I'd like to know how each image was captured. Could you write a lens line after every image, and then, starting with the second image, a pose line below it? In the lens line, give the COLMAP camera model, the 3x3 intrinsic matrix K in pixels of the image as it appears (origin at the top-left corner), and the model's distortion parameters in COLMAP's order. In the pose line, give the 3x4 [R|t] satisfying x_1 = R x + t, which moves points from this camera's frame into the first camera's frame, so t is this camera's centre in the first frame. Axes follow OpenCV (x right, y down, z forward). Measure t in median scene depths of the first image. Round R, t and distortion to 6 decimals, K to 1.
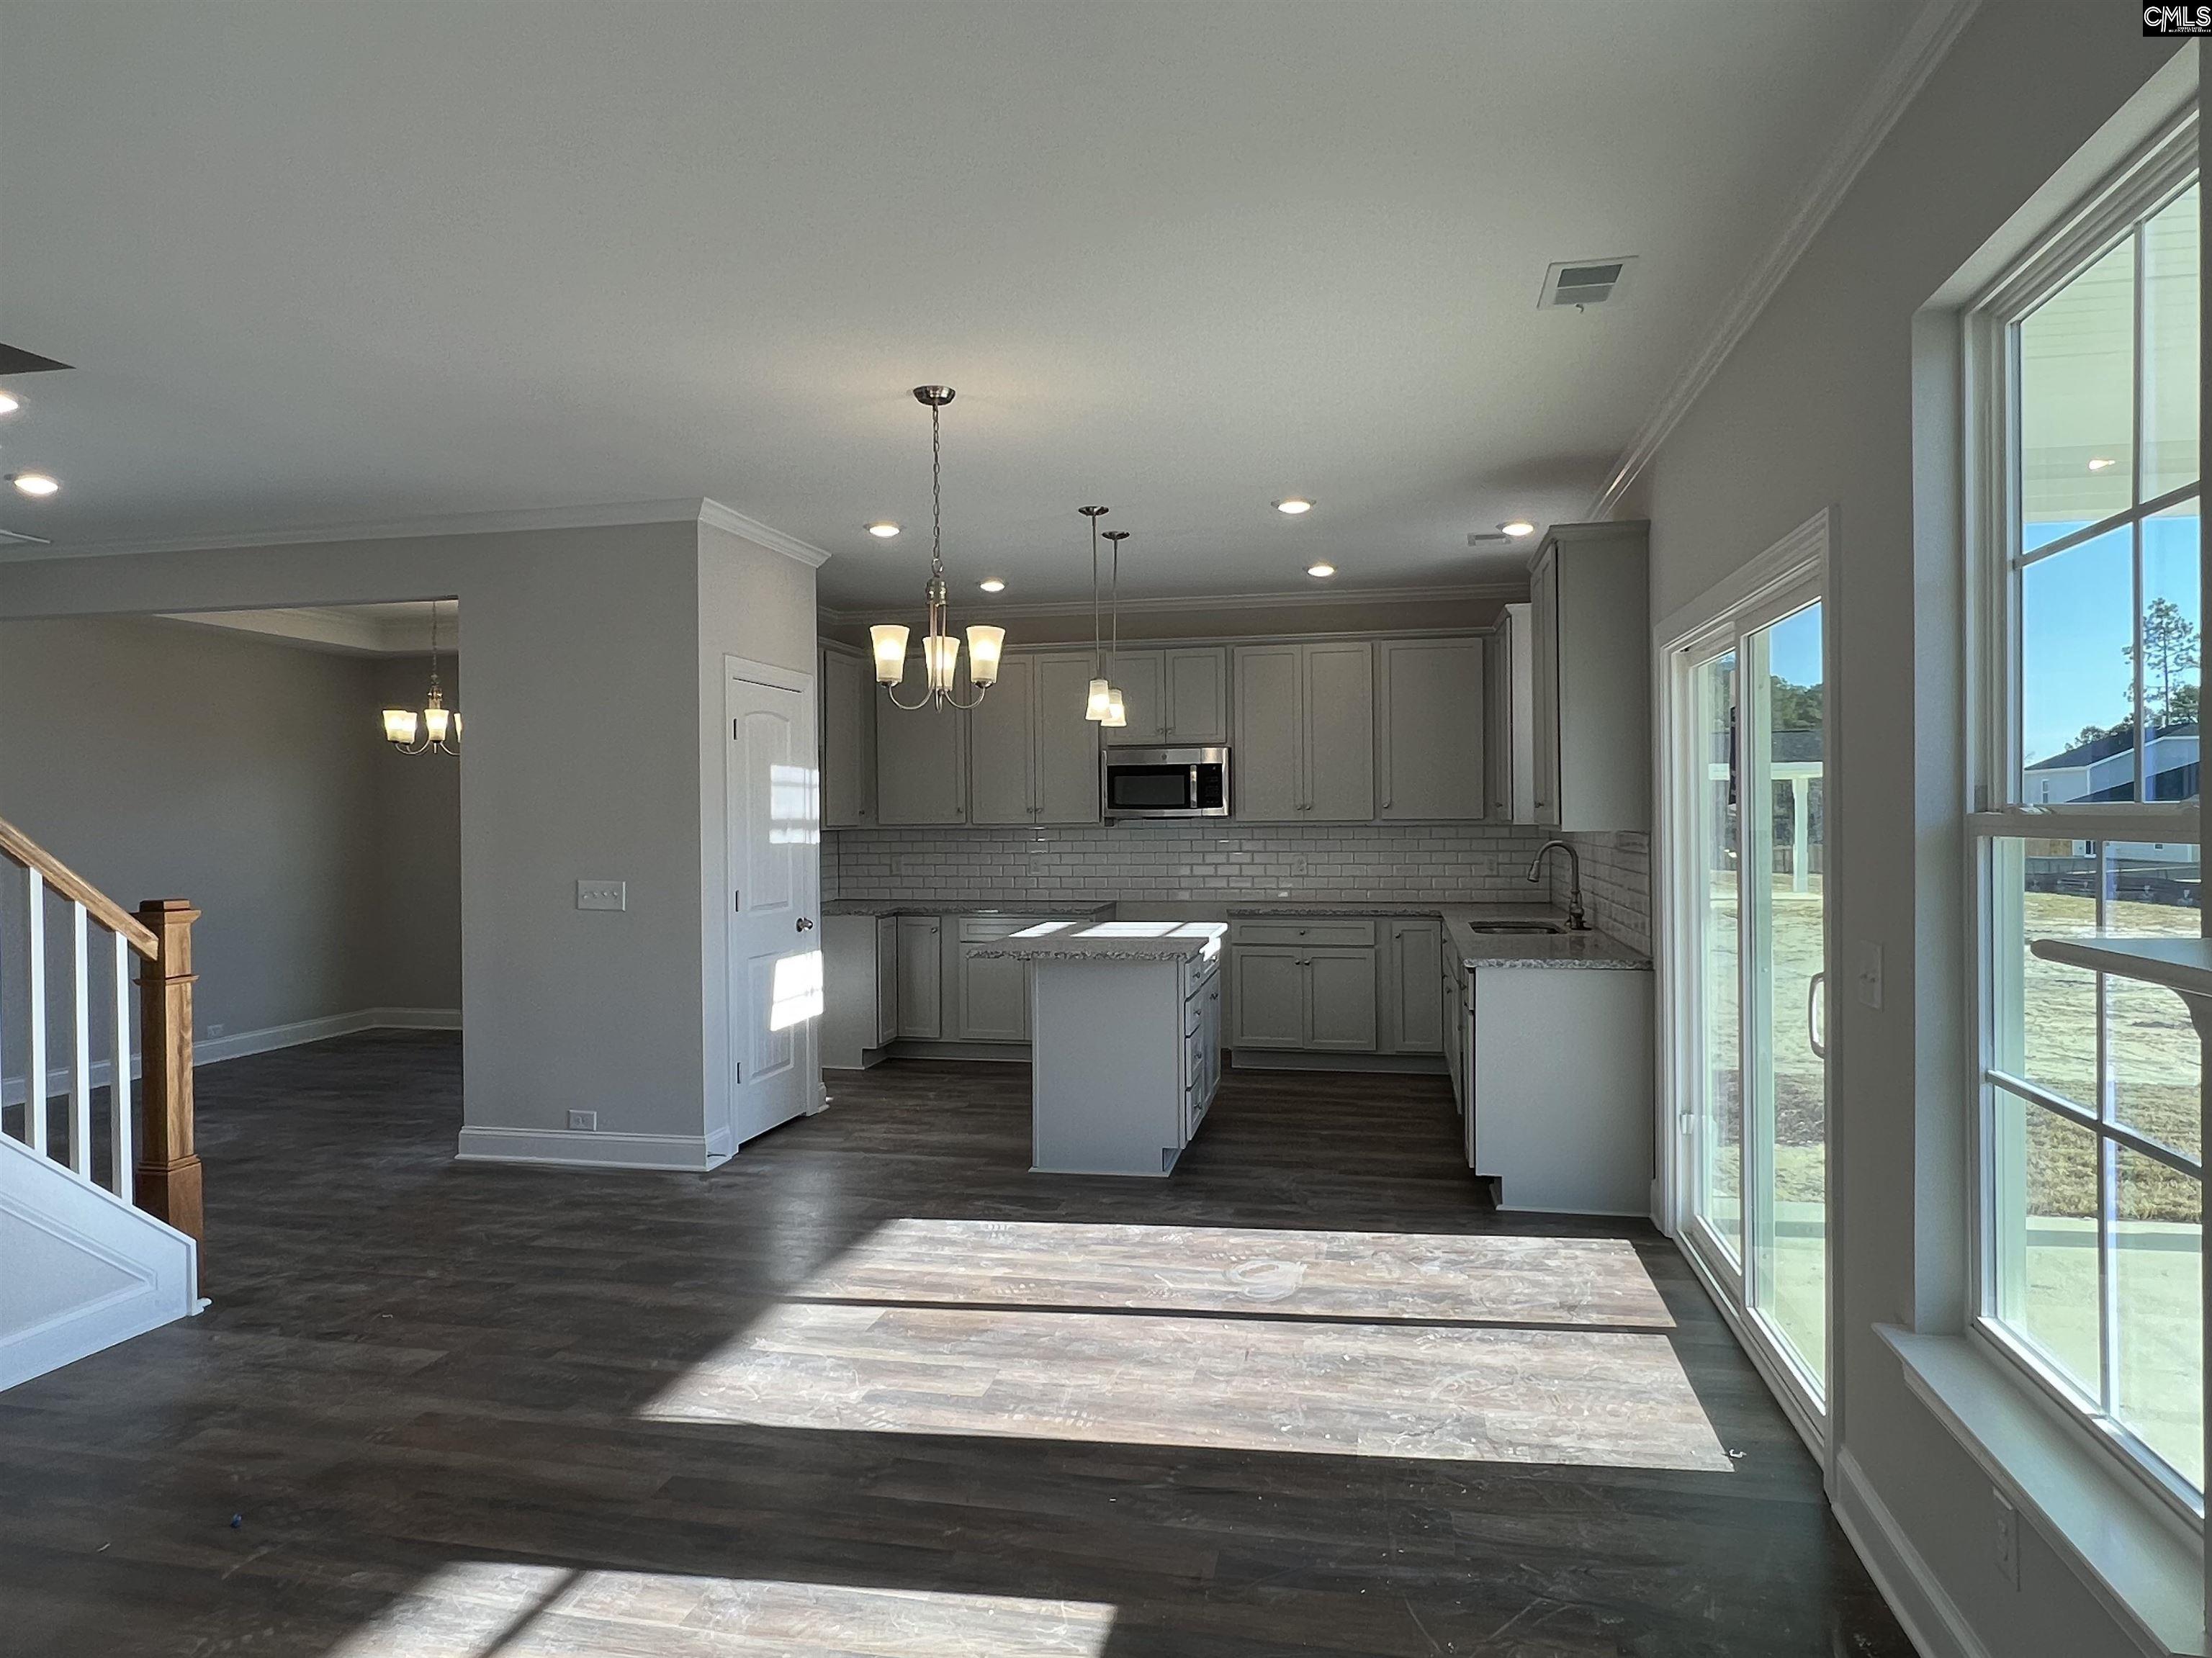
lens RADIAL K [[1376.6, 0, 1097.0], [0, 1376.6, 820.5], [0, 0, 1]] dist [-0.001520, -0.003025]
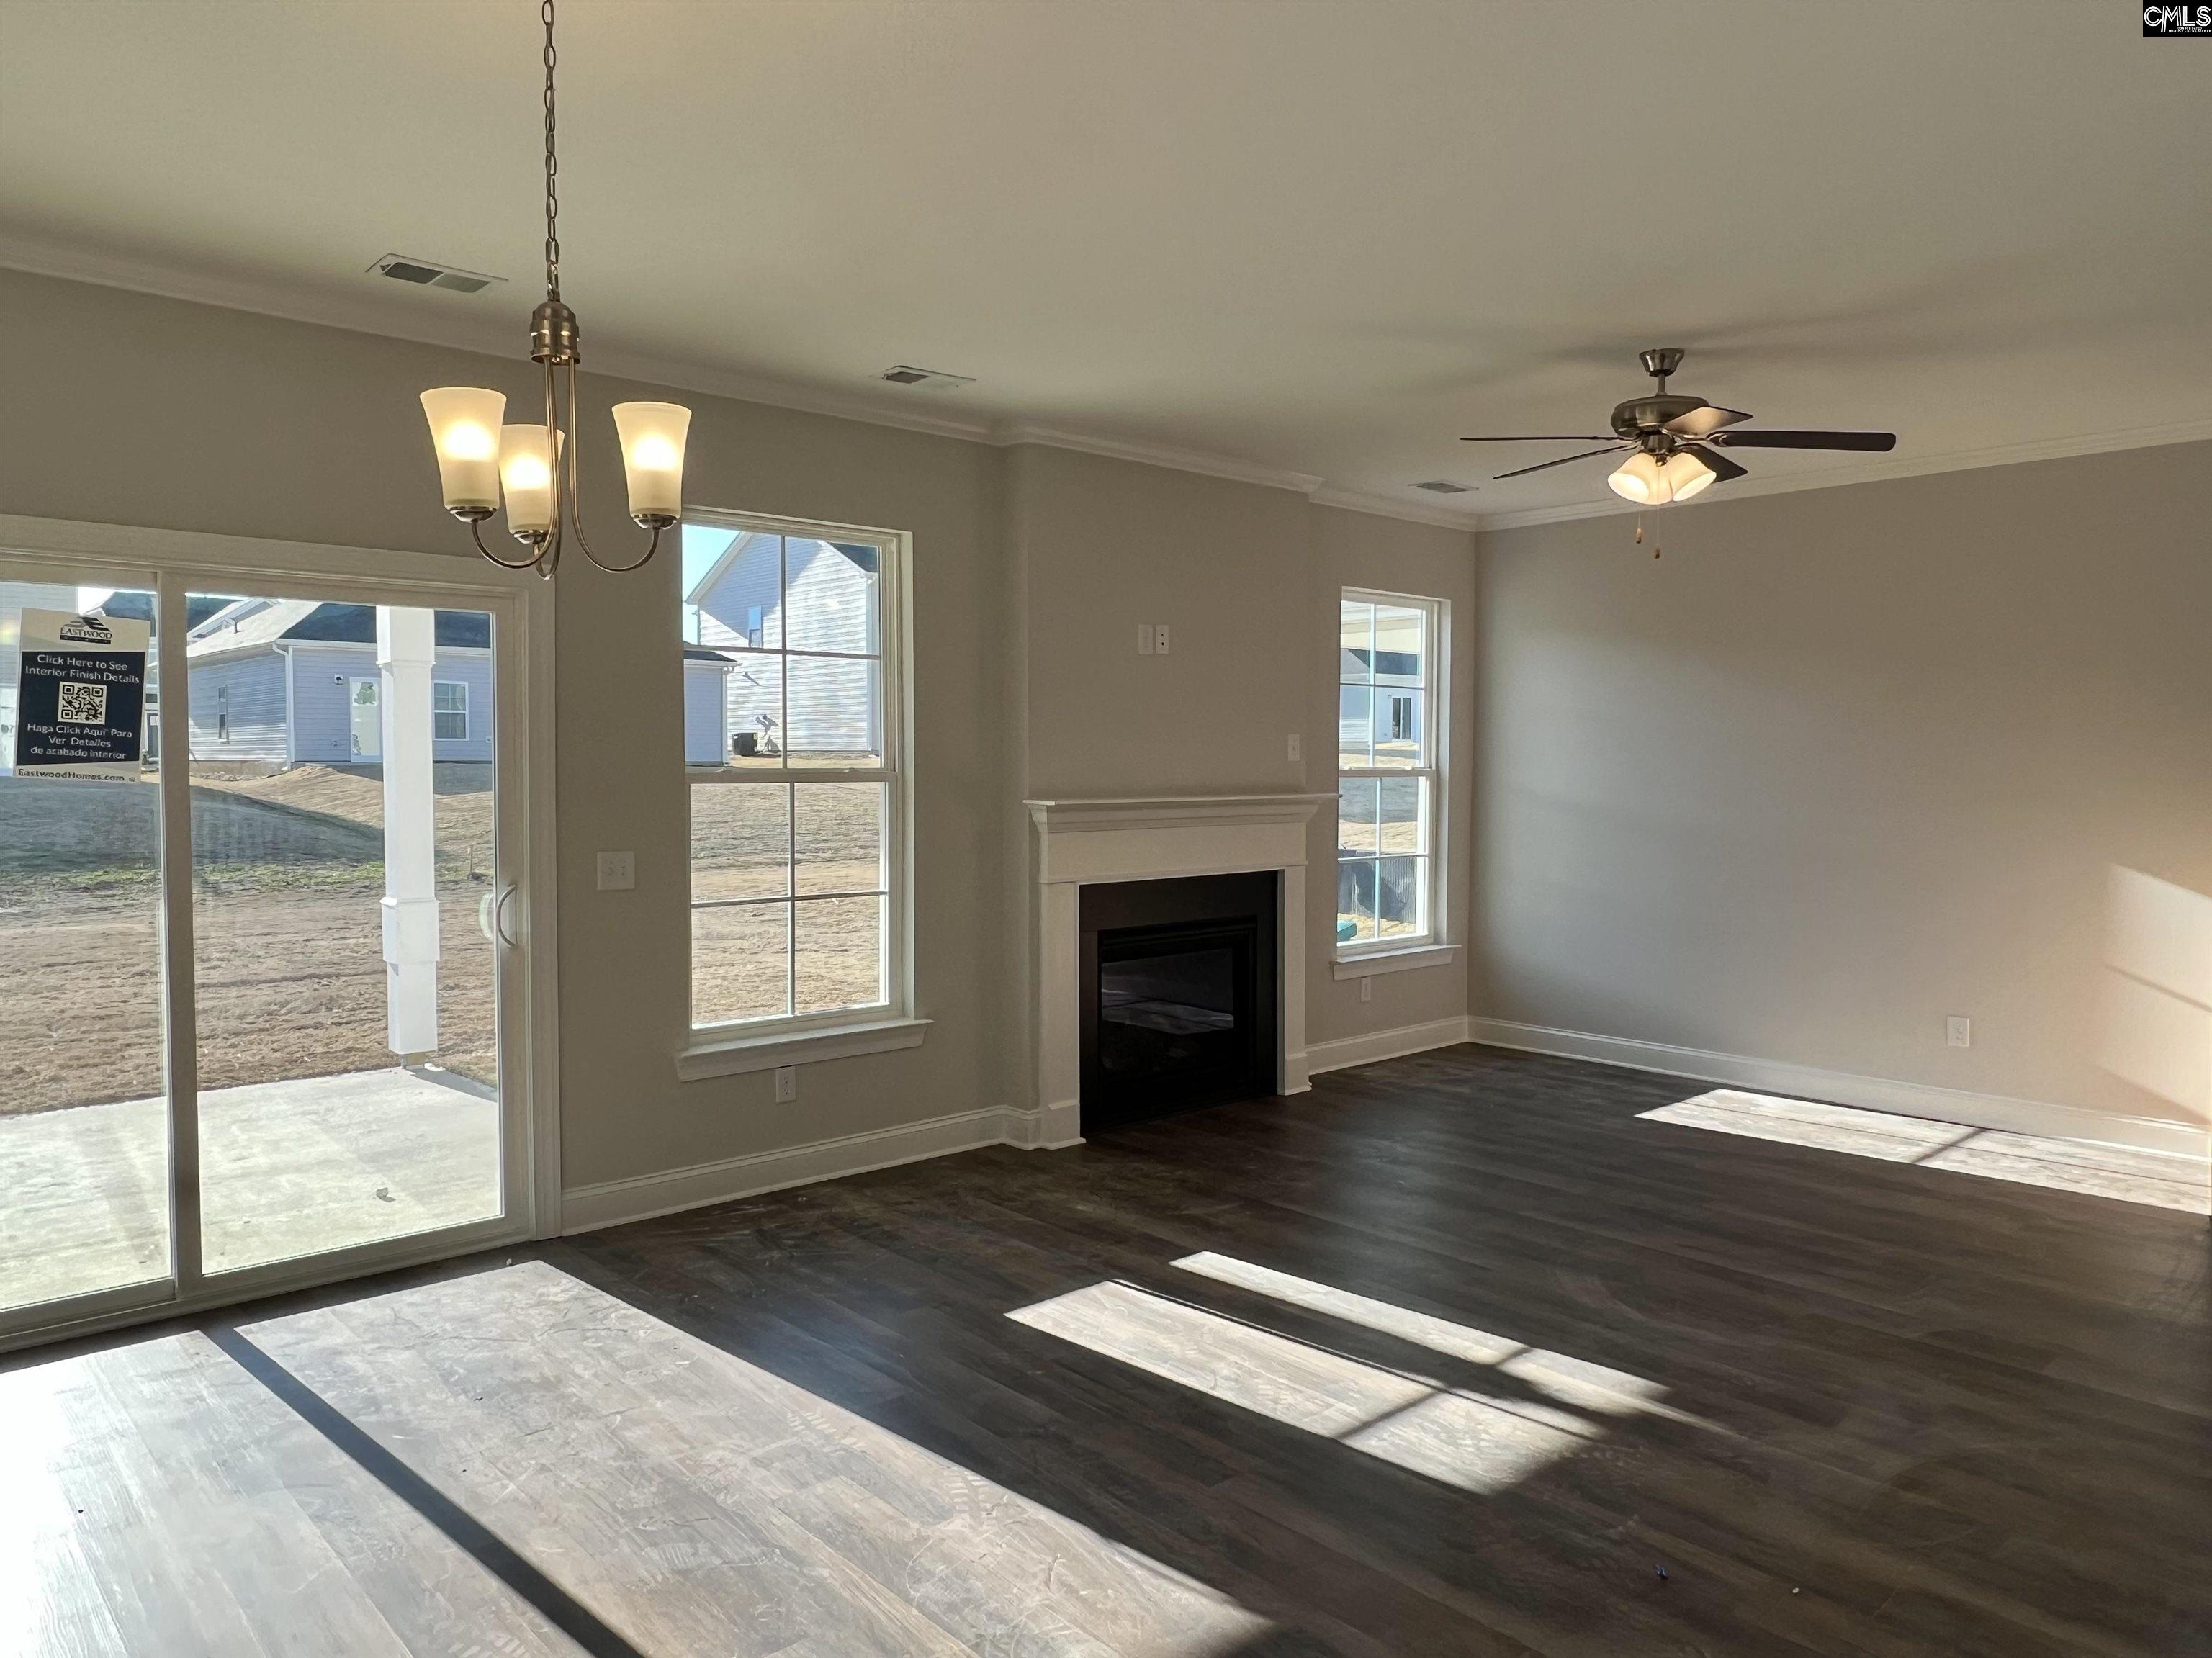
lens RADIAL K [[1505.3, 0, 1091.0], [0, 1505.3, 830.8], [0, 0, 1]] dist [-0.012273, 0.005346]
pose [[-0.811366, -0.021274, 0.584151, -0.509955], [0.007479, 0.998878, 0.046765, -0.008388], [-0.584490, 0.042312, -0.810297, 1.141881]]
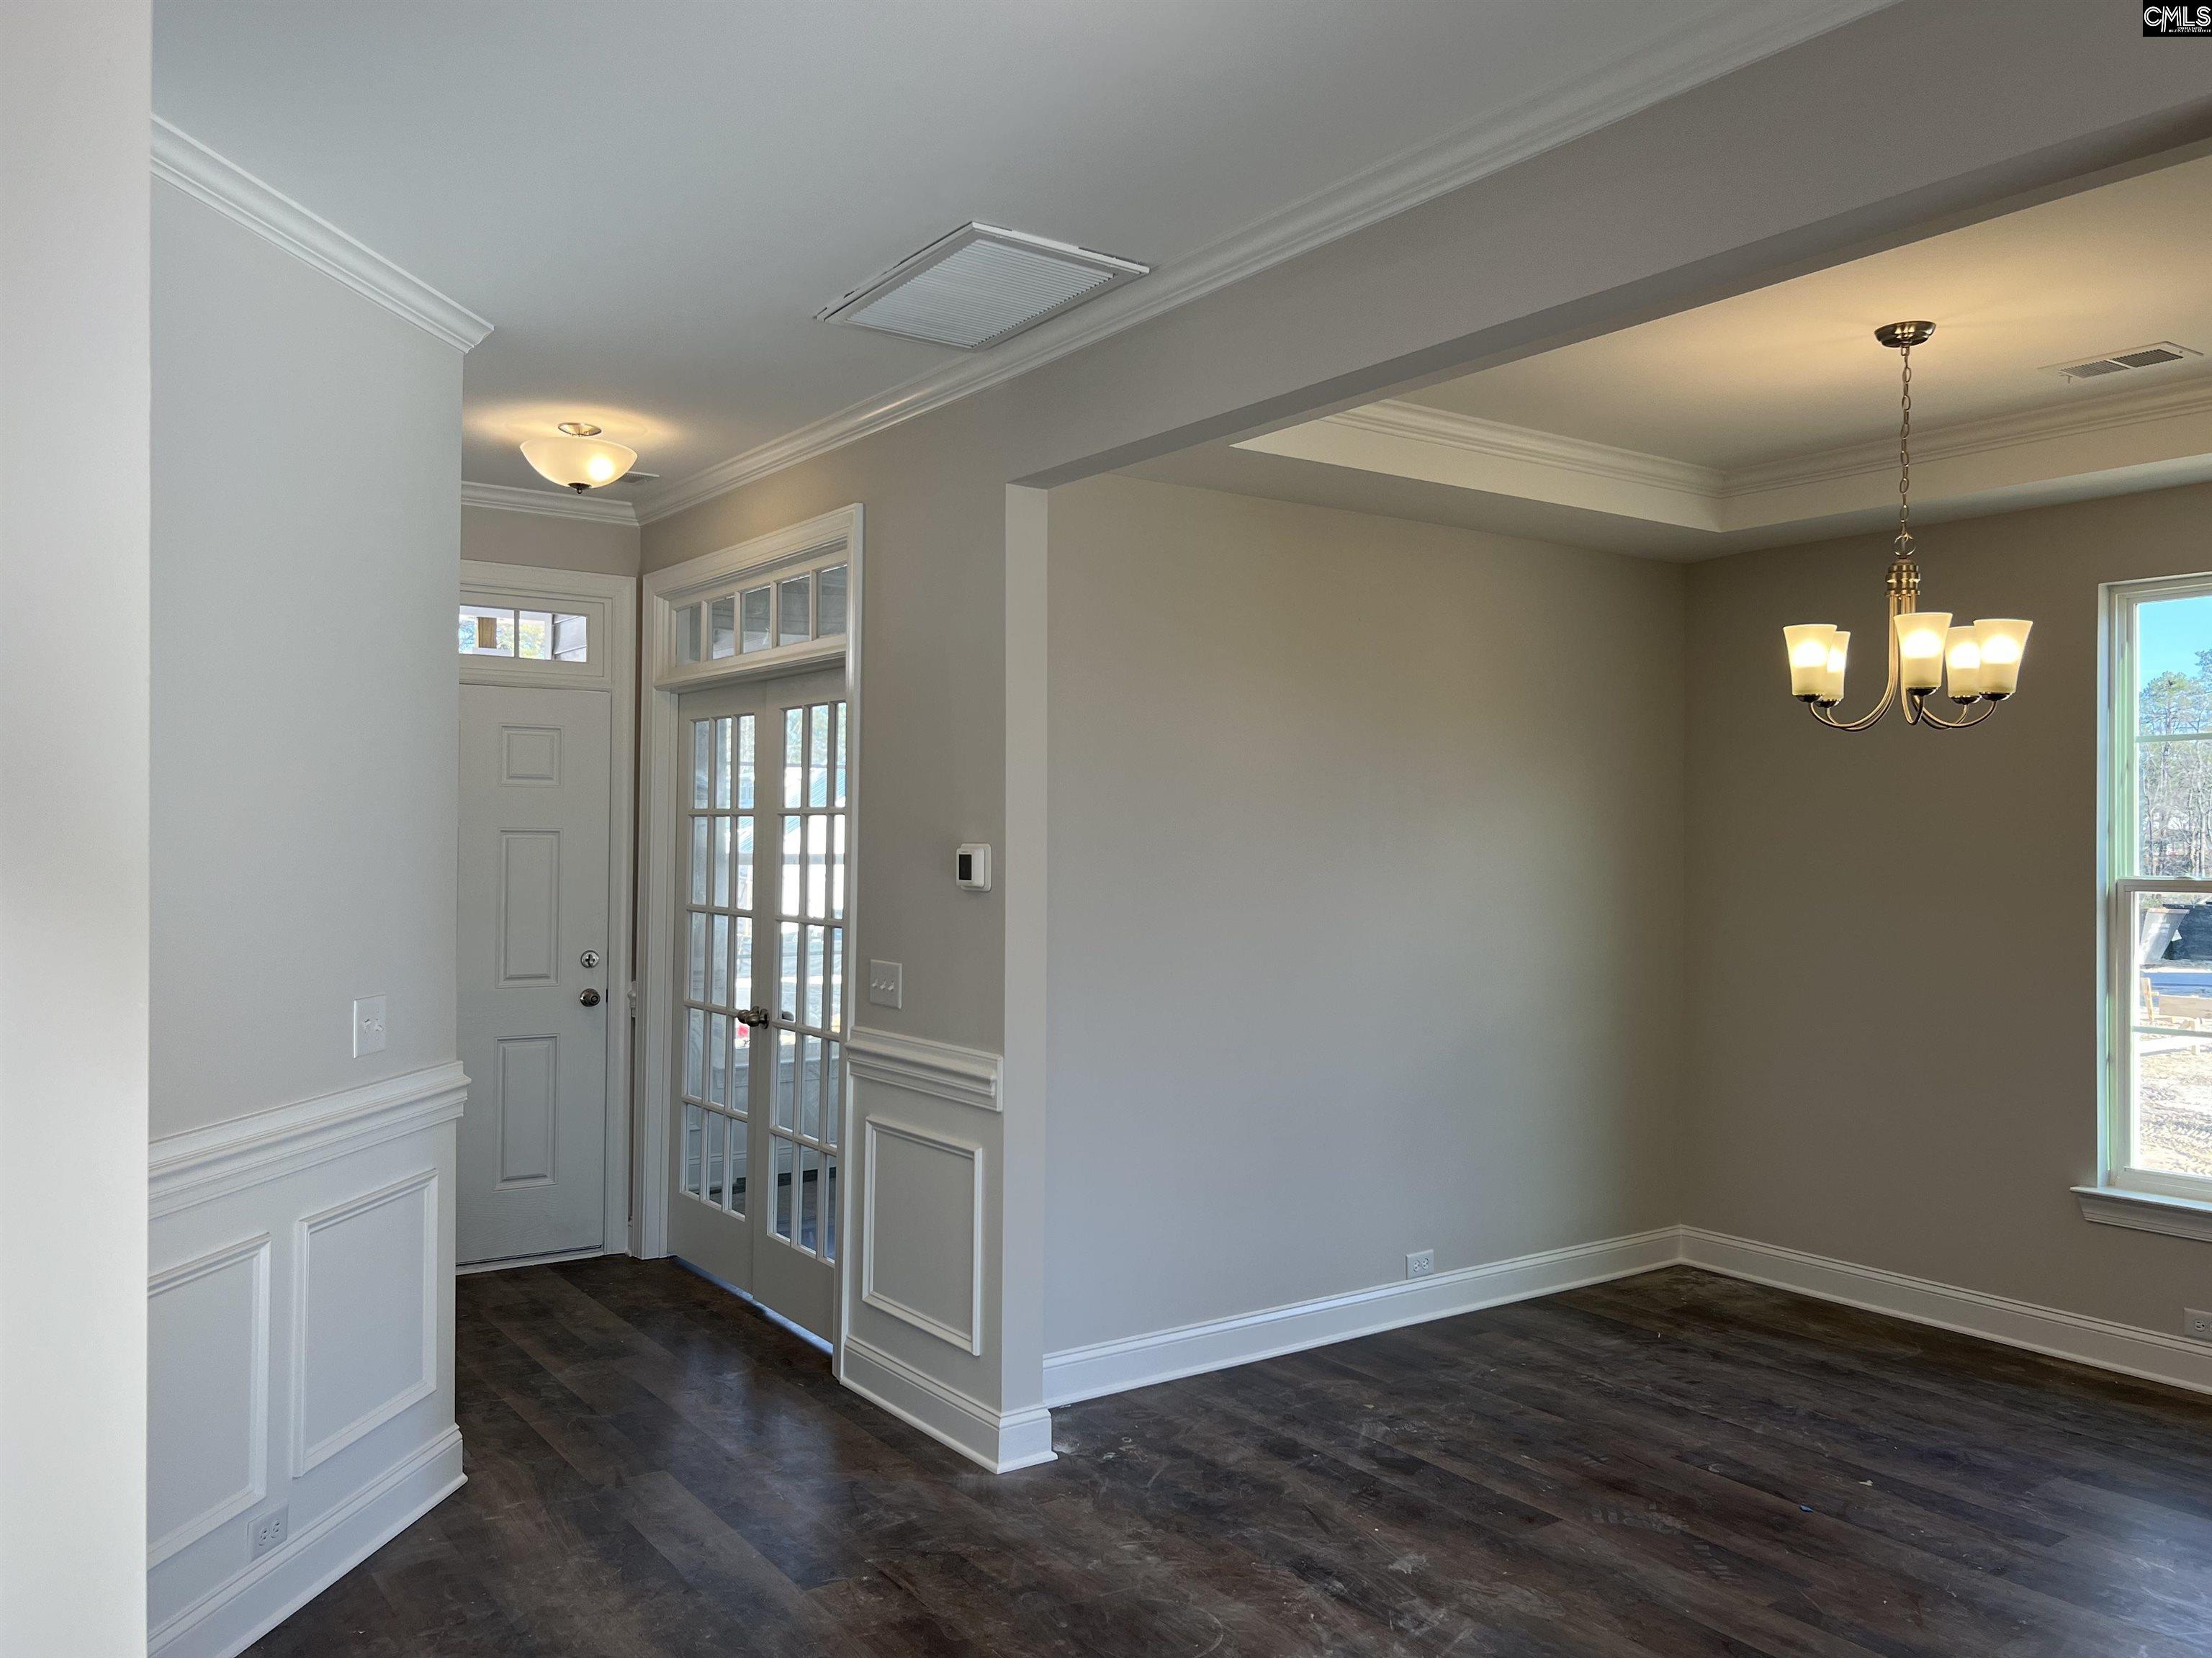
lens RADIAL K [[1660.5, 0, 1101.4], [0, 1660.5, 830.9], [0, 0, 1]] dist [0.054499, -0.064132]
pose [[0.736621, 0.010467, -0.676225, -0.502392], [-0.017300, 0.999845, -0.003369, -0.017041], [0.676084, 0.014180, 0.736688, 0.739101]]
